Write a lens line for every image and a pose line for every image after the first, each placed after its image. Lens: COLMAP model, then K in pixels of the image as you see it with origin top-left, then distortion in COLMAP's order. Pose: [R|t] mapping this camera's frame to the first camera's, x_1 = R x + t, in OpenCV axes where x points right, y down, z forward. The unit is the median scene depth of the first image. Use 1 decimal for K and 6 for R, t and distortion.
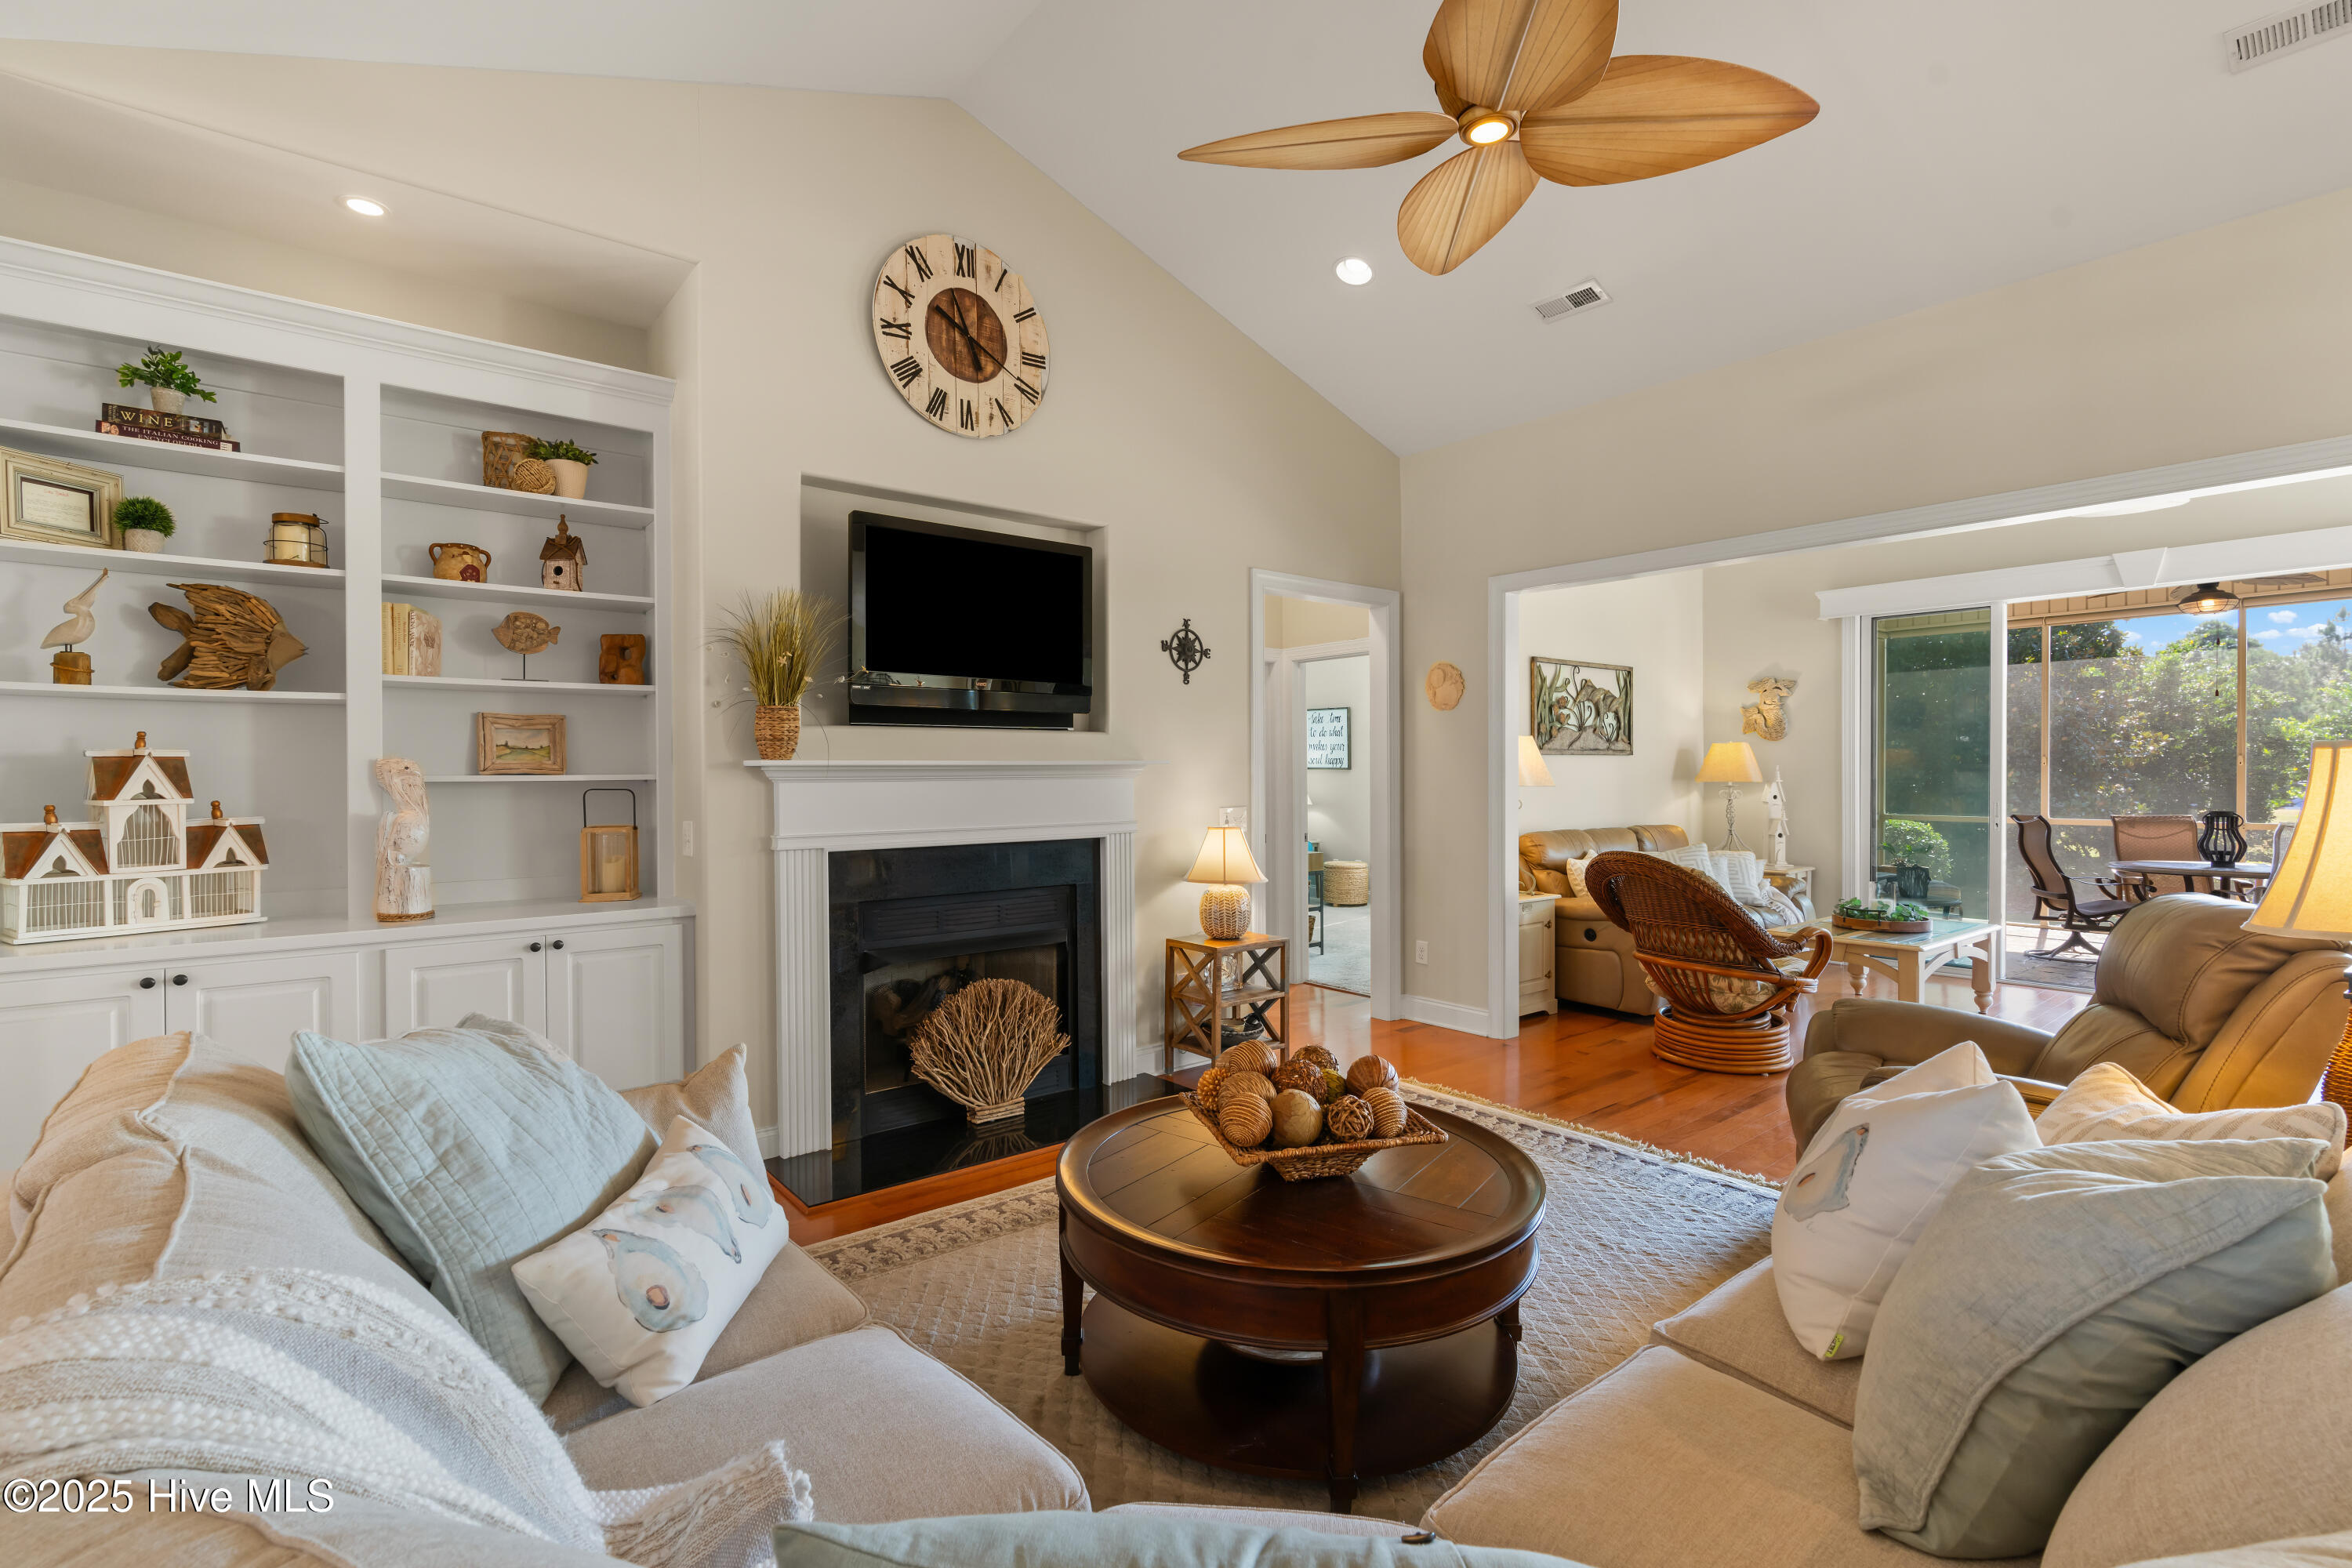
lens RADIAL K [[1068.4, 0, 1176.0], [0, 1068.4, 784.0], [0, 0, 1]] dist [-0.001147, 0.000182]
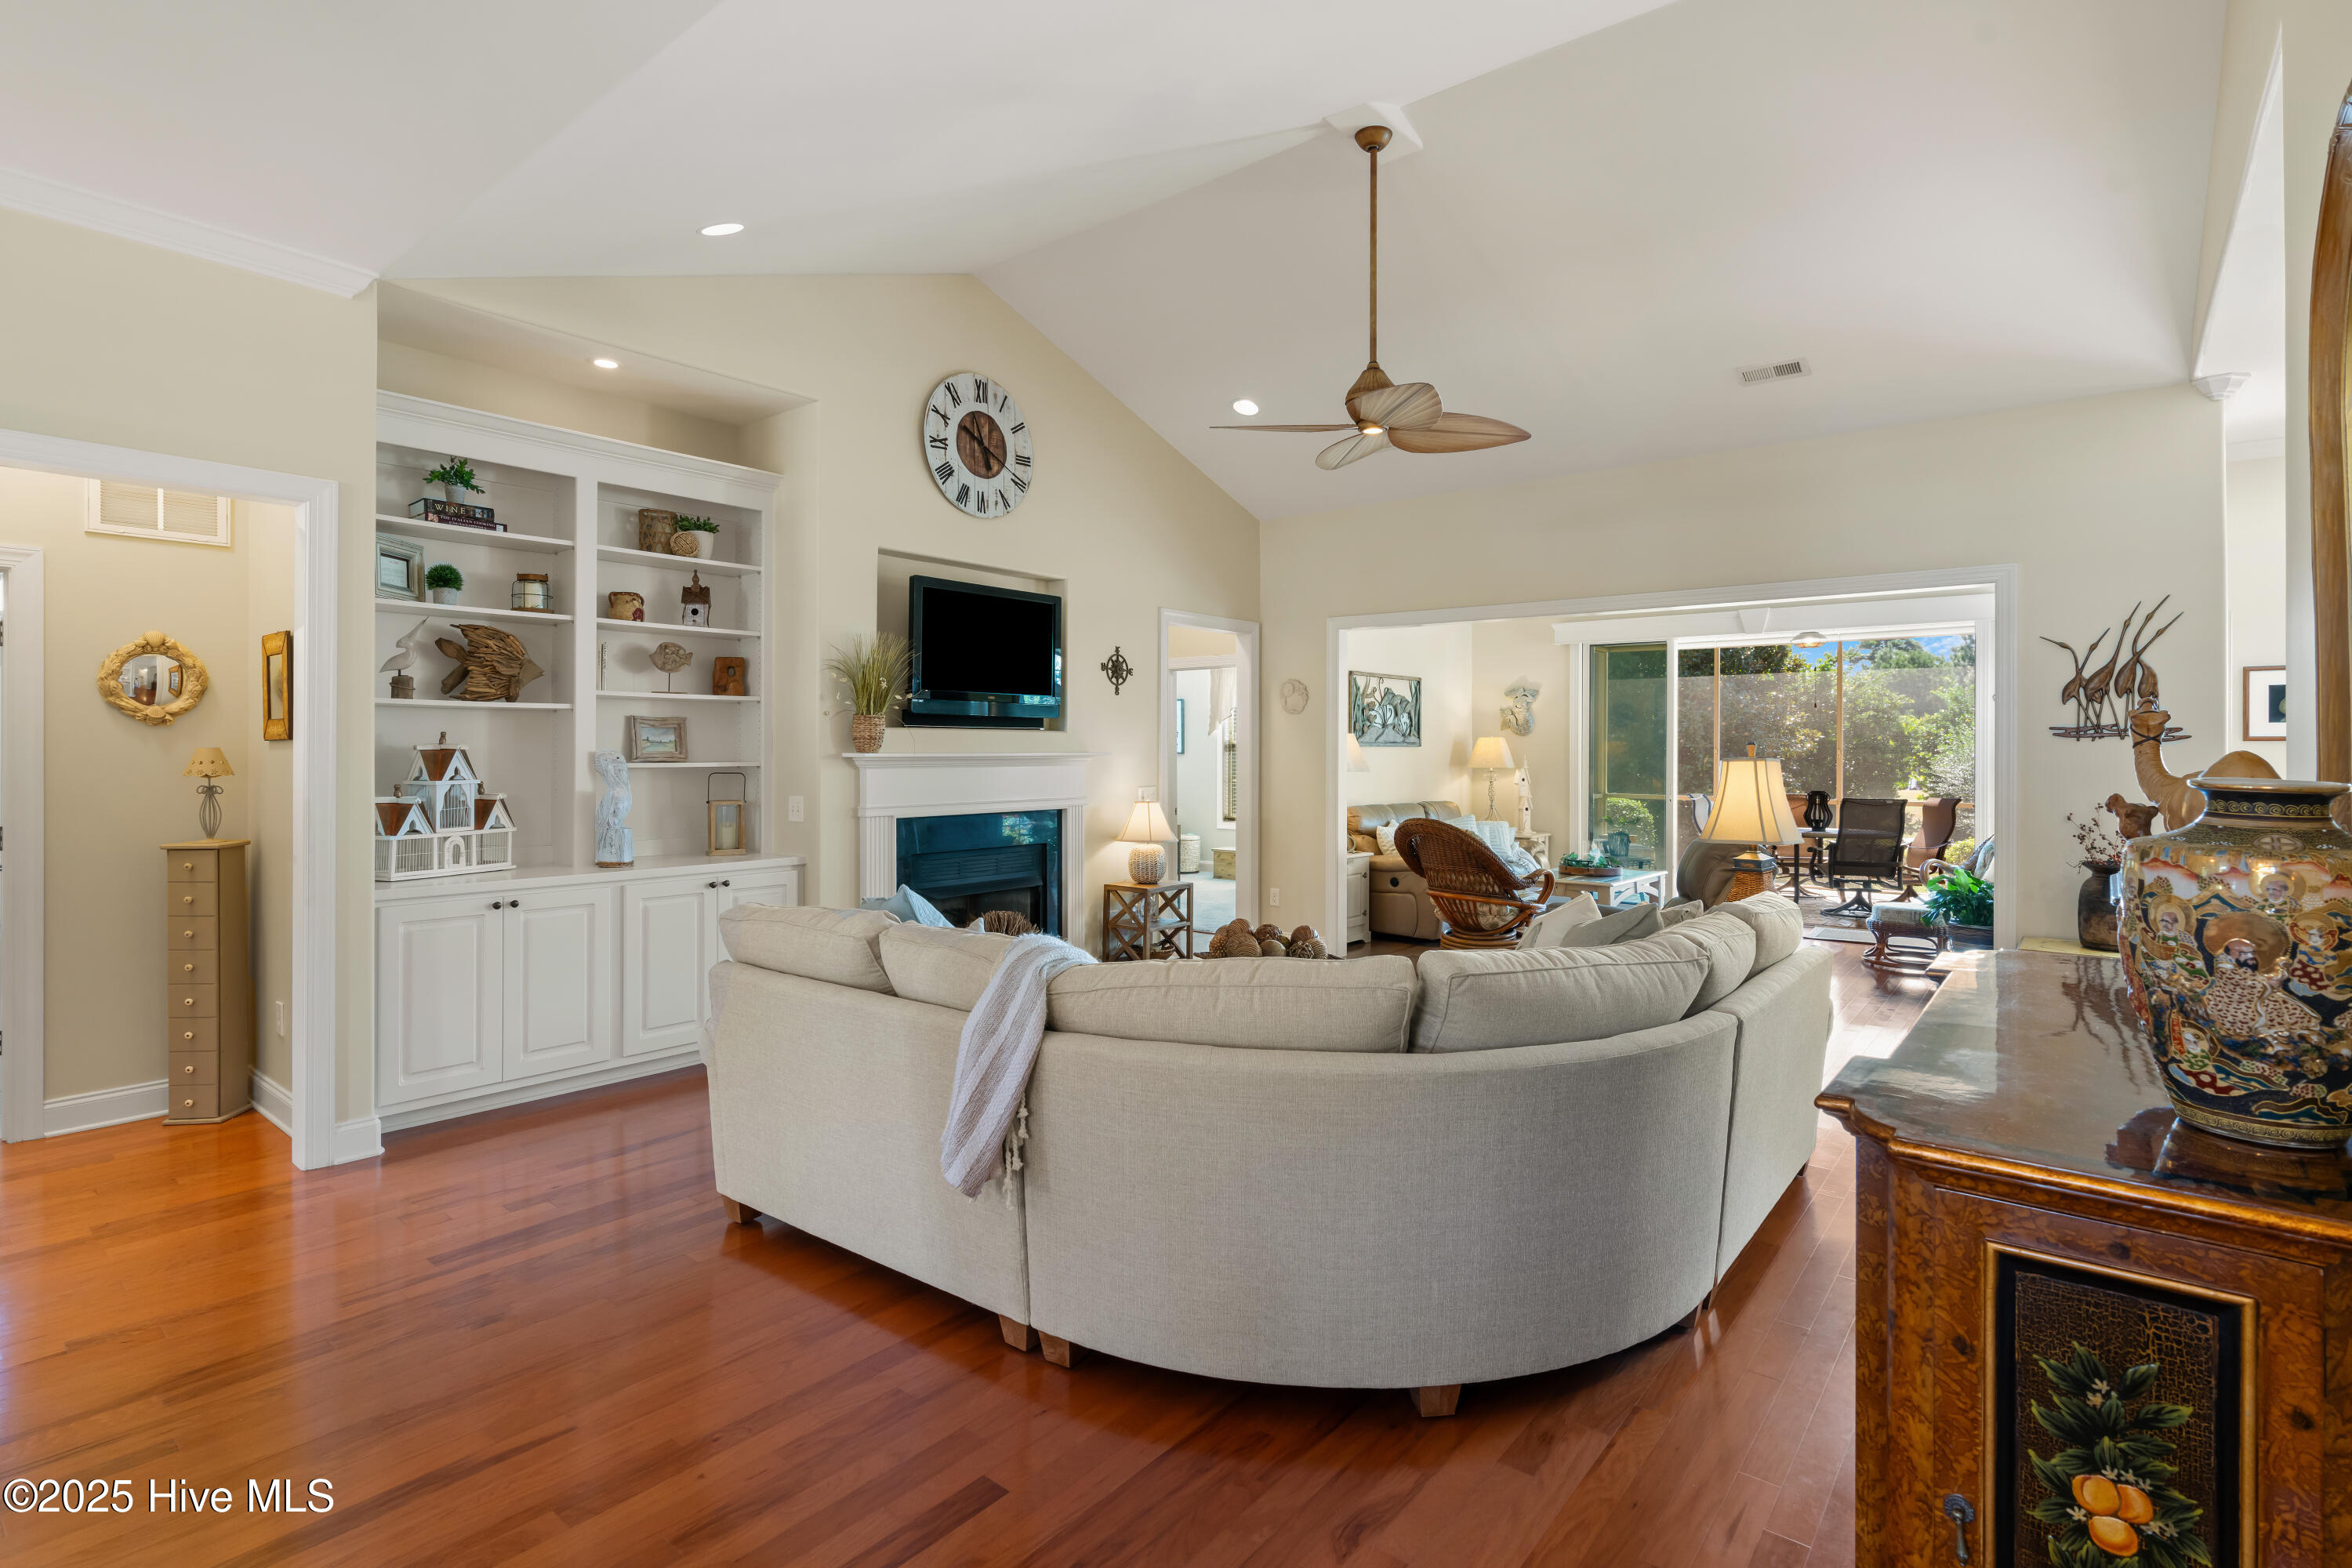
lens RADIAL K [[1146.1, 0, 1179.4], [0, 1146.1, 761.5], [0, 0, 1]] dist [0.000455, 0.000004]
pose [[0.977810, 0.004186, 0.209453, -0.245853], [-0.003526, 0.999988, -0.003524, -0.006027], [-0.209465, 0.002708, 0.977812, -0.483856]]
